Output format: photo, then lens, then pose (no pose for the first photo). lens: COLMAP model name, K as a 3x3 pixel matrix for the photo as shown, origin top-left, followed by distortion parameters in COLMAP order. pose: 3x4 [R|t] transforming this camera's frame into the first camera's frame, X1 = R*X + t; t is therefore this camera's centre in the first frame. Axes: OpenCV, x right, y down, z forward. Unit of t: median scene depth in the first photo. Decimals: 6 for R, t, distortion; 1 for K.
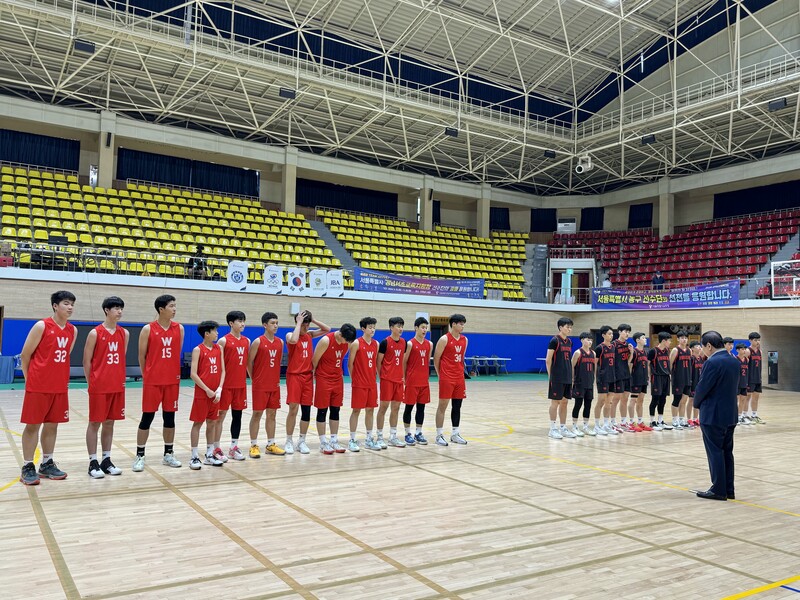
lens RADIAL K [[683.4, 0, 384.2], [0, 683.4, 308.0], [0, 0, 1]] dist [0.060075, -0.097793]
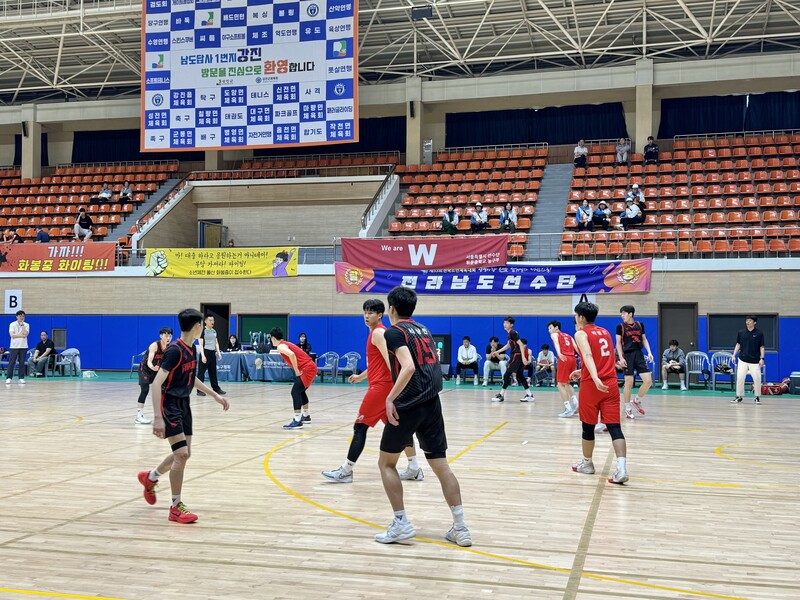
lens RADIAL K [[864.5, 0, 412.0], [0, 864.5, 296.7], [0, 0, 1]] dist [0.005297, 0.000000]
pose [[0.645140, -0.047254, -0.762602, 0.188540], [0.042997, 0.998749, -0.025513, 0.010071], [0.762854, -0.016330, 0.646365, 0.121454]]
